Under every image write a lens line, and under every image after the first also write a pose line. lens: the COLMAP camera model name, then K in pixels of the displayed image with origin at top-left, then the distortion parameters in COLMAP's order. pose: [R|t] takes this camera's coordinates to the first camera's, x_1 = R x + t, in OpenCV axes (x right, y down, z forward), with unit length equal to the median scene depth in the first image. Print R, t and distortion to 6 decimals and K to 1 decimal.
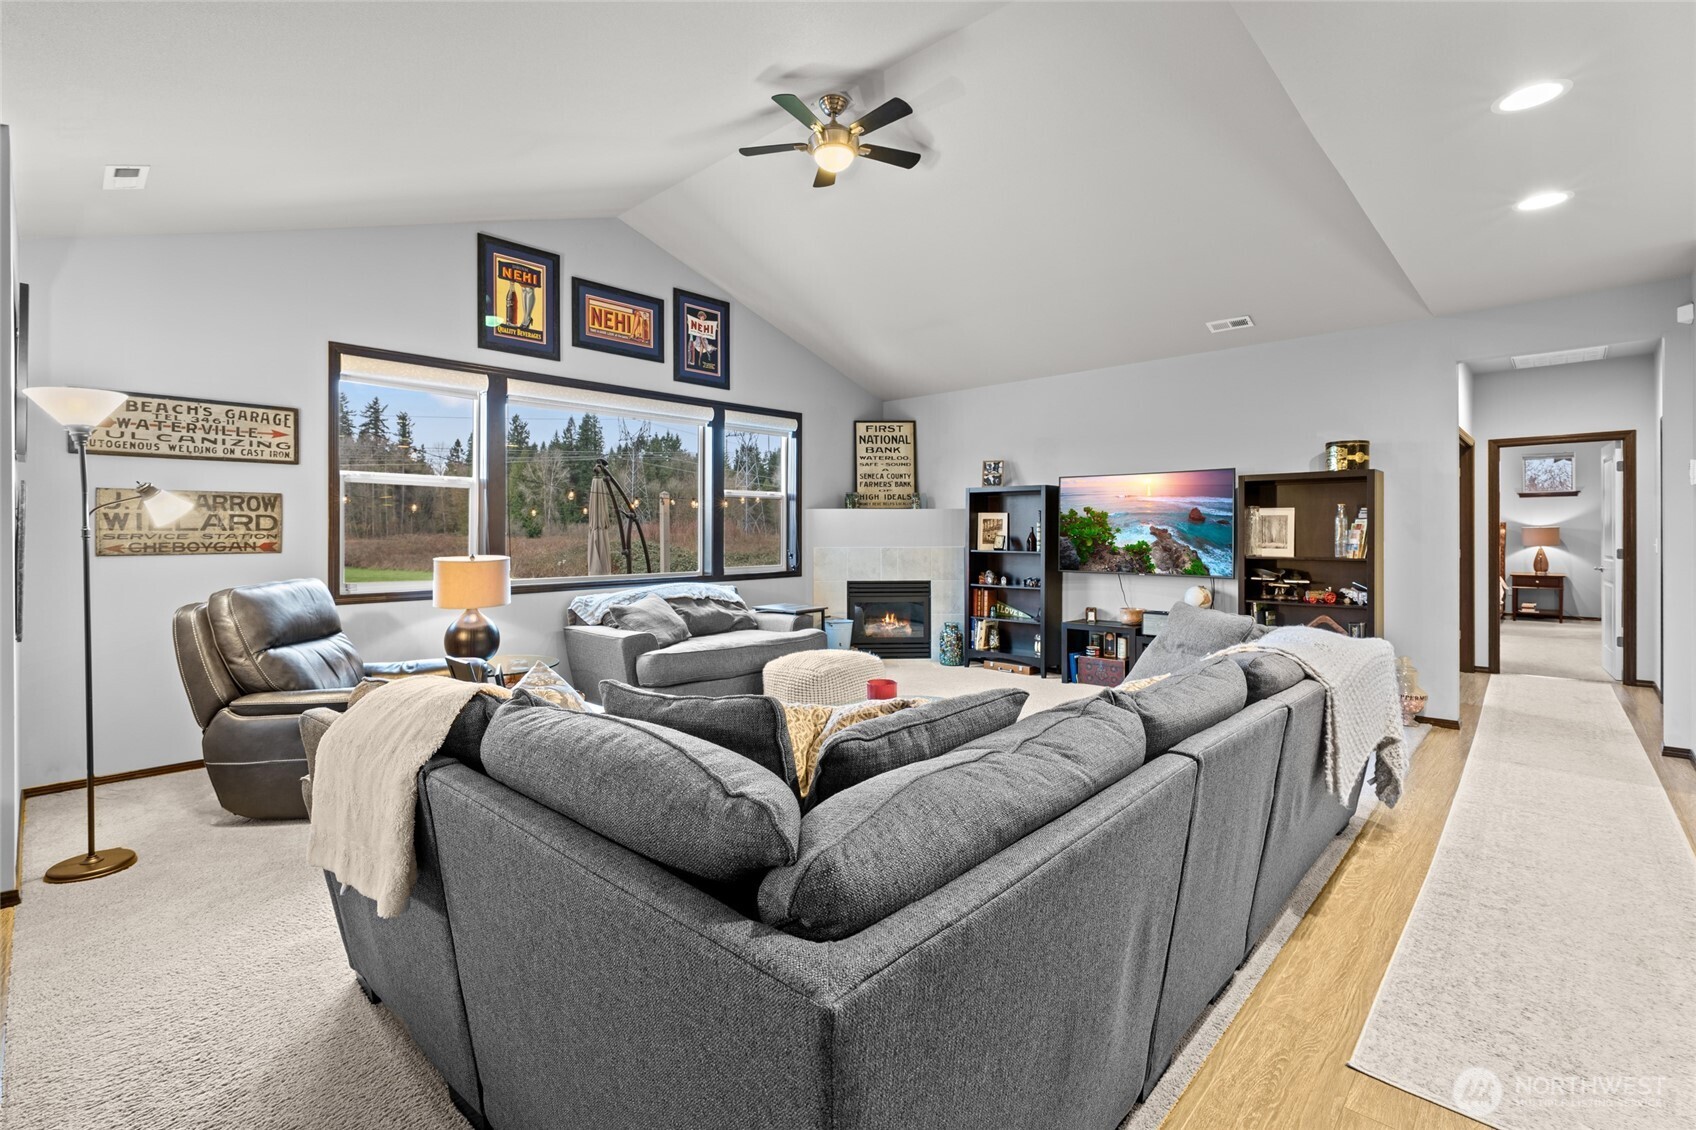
lens RADIAL K [[757.0, 0, 842.3], [0, 757.0, 535.8], [0, 0, 1]] dist [-0.000182, -0.000633]
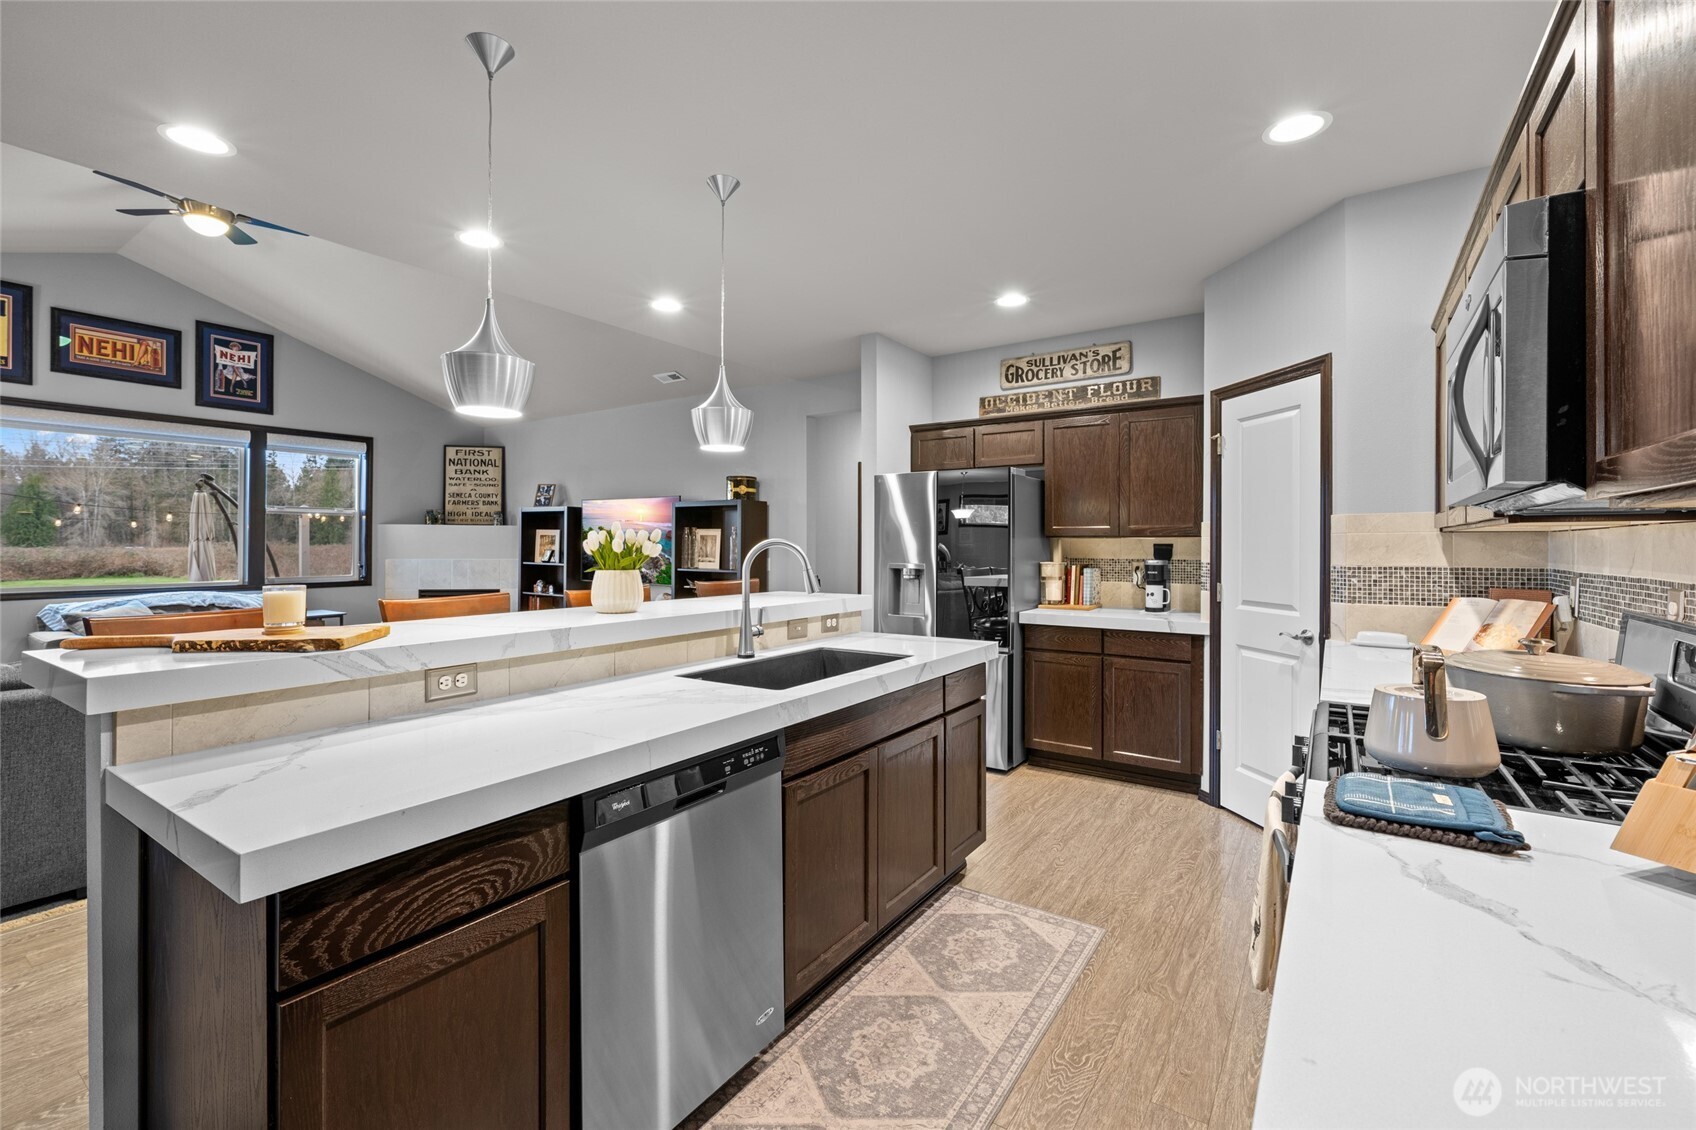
lens RADIAL K [[722.2, 0, 857.2], [0, 722.2, 544.6], [0, 0, 1]] dist [-0.002724, 0.000102]
pose [[0.988045, 0.006988, 0.154004, 0.575937], [-0.006462, 0.999971, -0.003915, -0.007678], [-0.154027, 0.002873, 0.988062, -0.171824]]
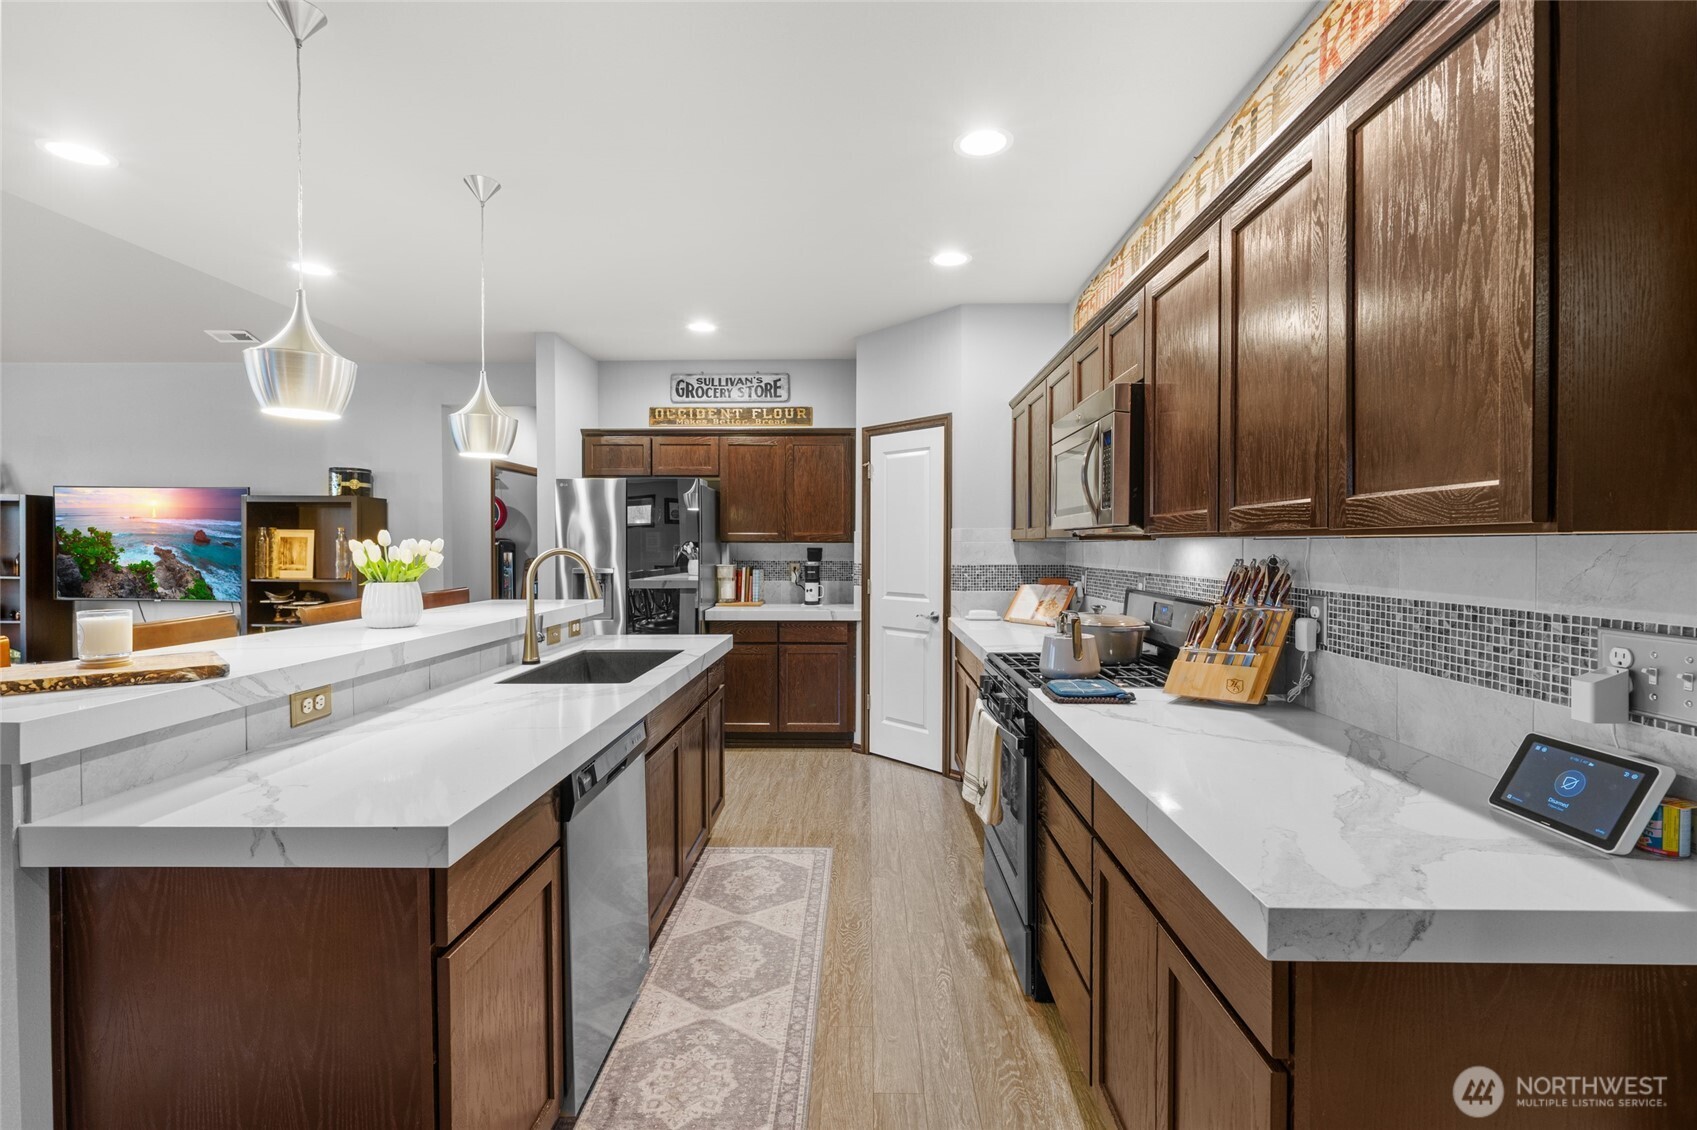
lens RADIAL K [[757.5, 0, 851.8], [0, 757.5, 557.5], [0, 0, 1]] dist [-0.000182, -0.000633]
pose [[0.745905, -0.005789, 0.666028, 0.416059], [-0.002922, 0.999924, 0.011964, -0.012853], [-0.666046, -0.010870, 0.745831, -0.212943]]
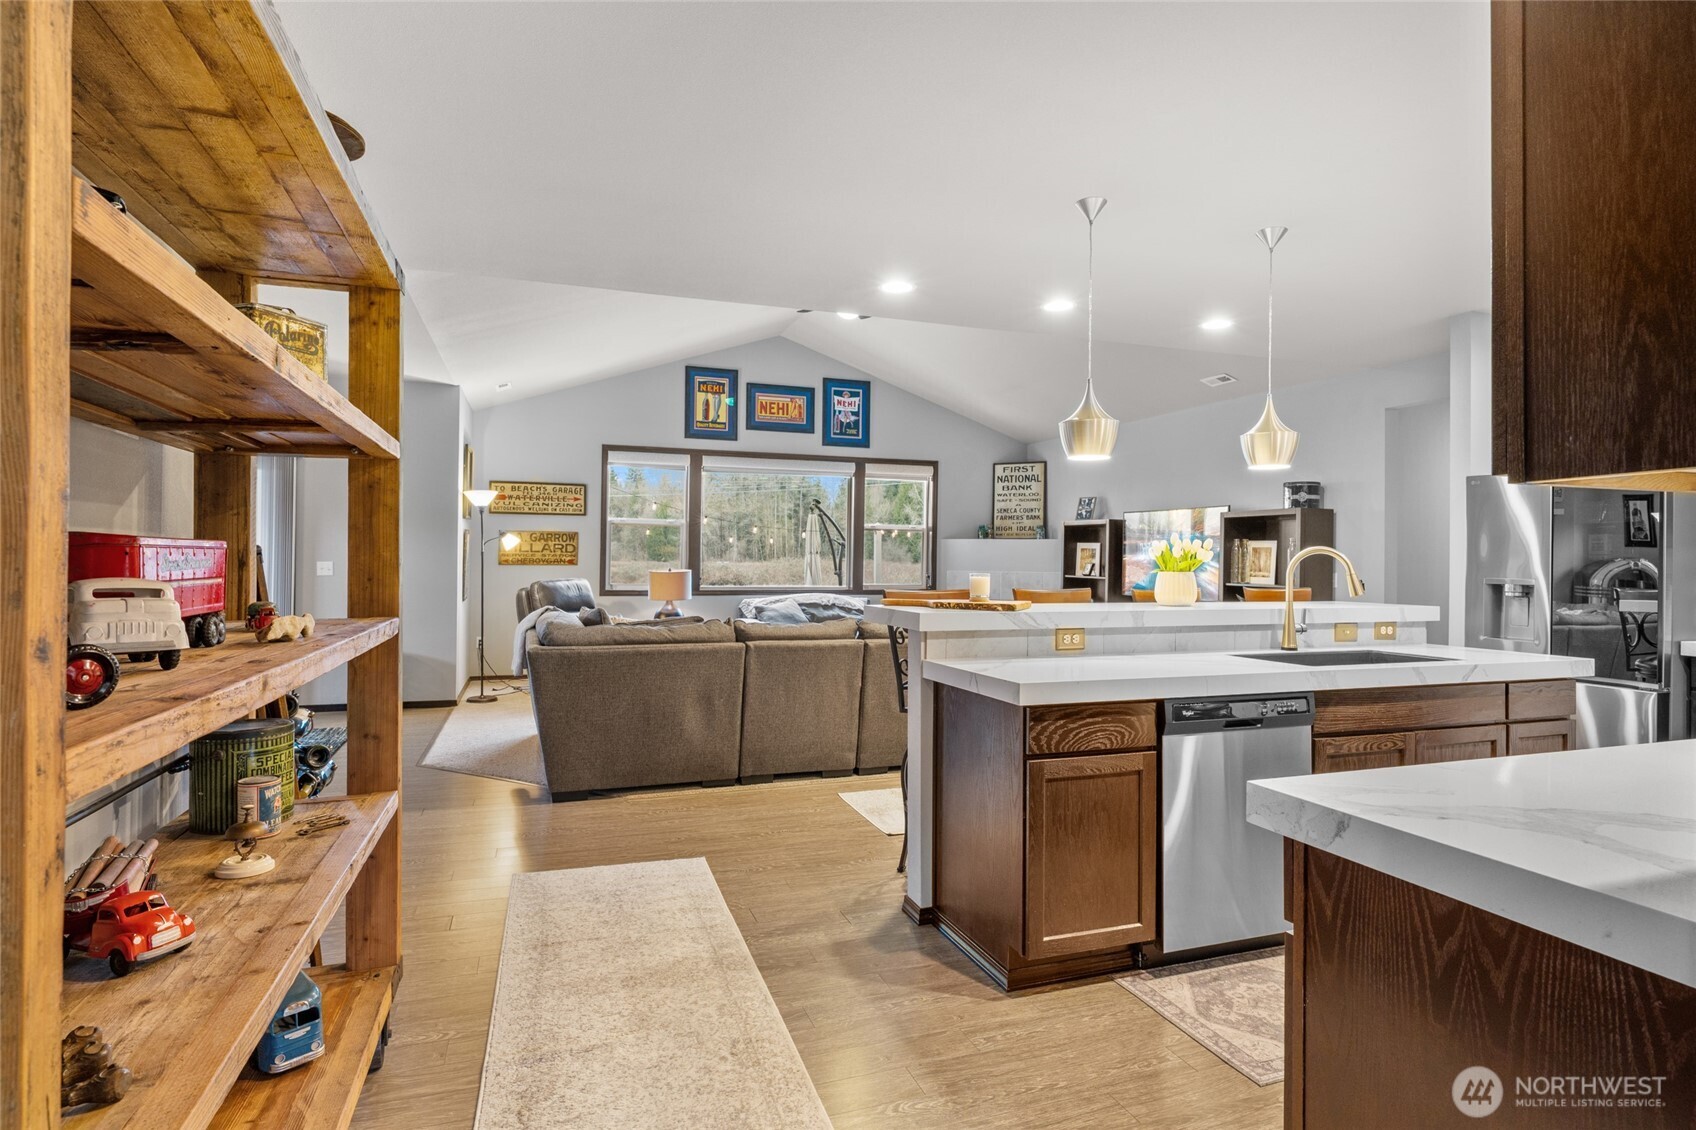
lens RADIAL K [[897.4, 0, 842.2], [0, 897.4, 557.8], [0, 0, 1]] dist [0.002833, 0.000317]
pose [[0.880753, 0.011964, -0.473424, 0.597903], [-0.014992, 0.999884, -0.002622, 0.001194], [0.473338, 0.009407, 0.880831, -0.421586]]
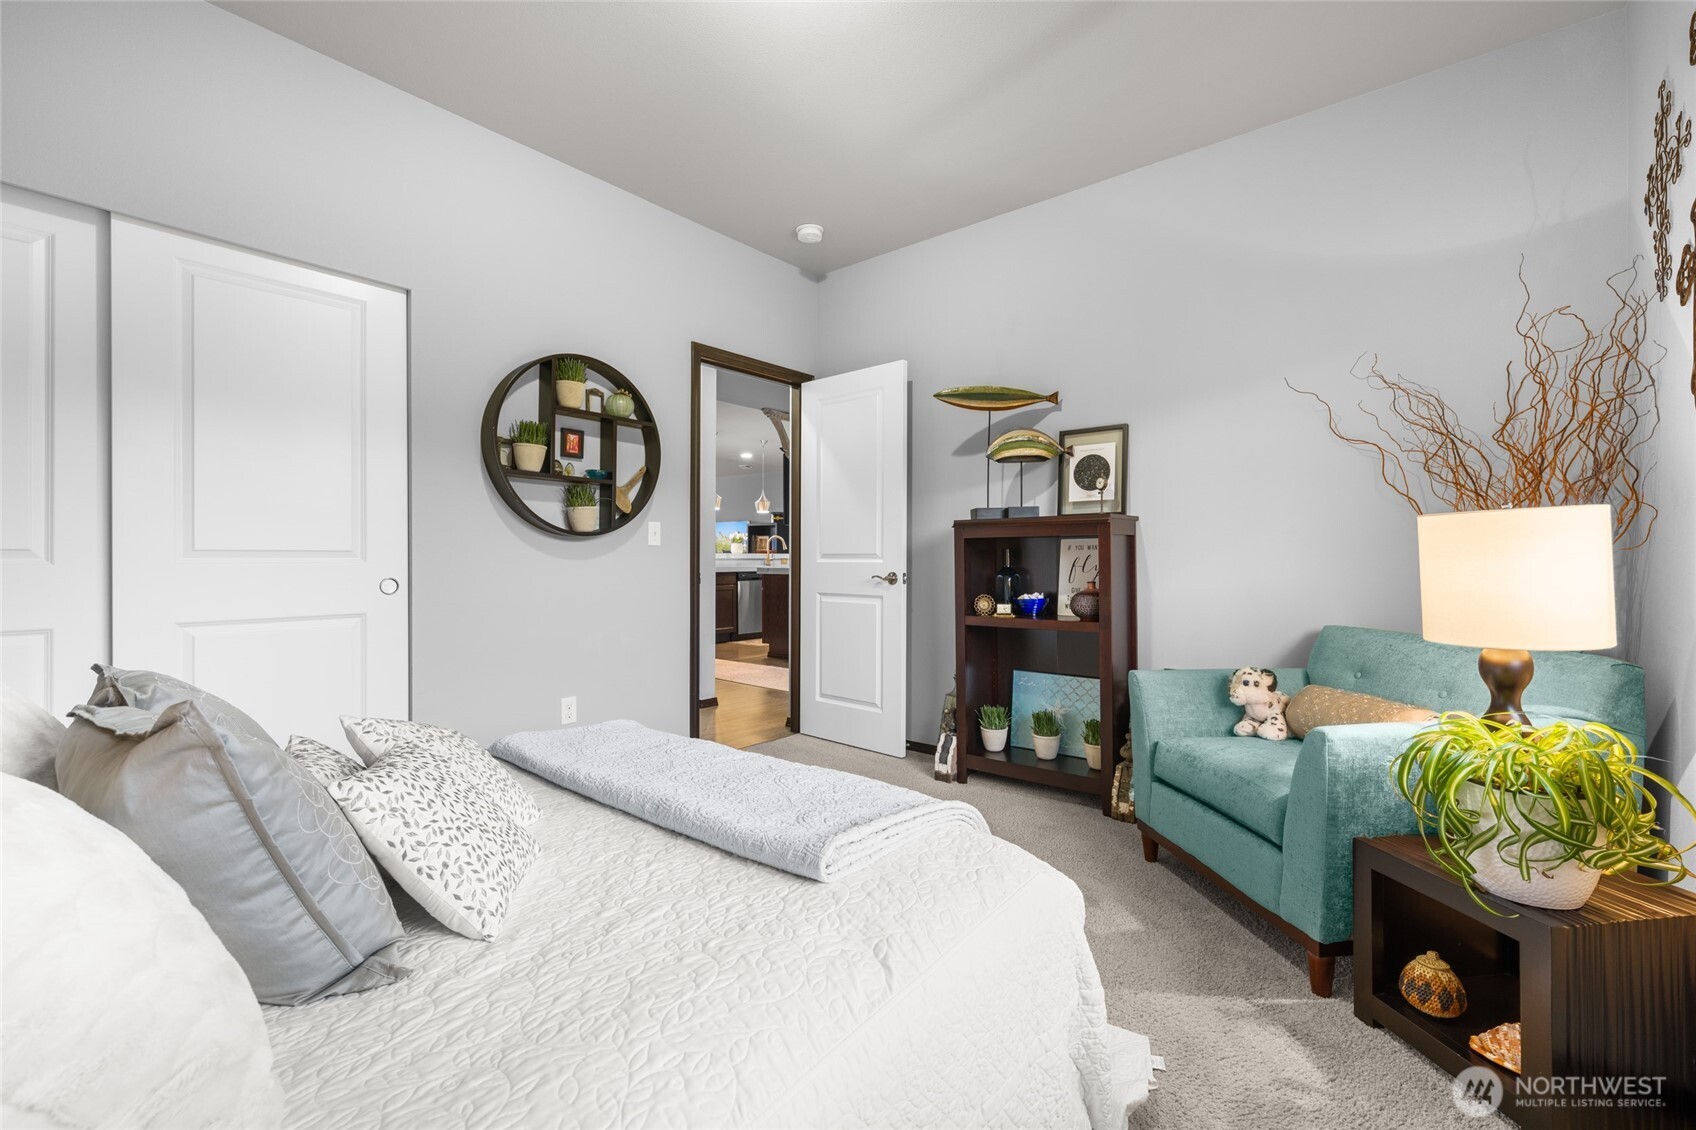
lens RADIAL K [[722.2, 0, 850.2], [0, 722.2, 558.5], [0, 0, 1]] dist [-0.002724, 0.000102]
pose [[0.998553, 0.003542, 0.053667, 0.678422], [-0.003334, 0.999987, -0.003964, 0.048284], [-0.053680, 0.003779, 0.998551, -1.440850]]
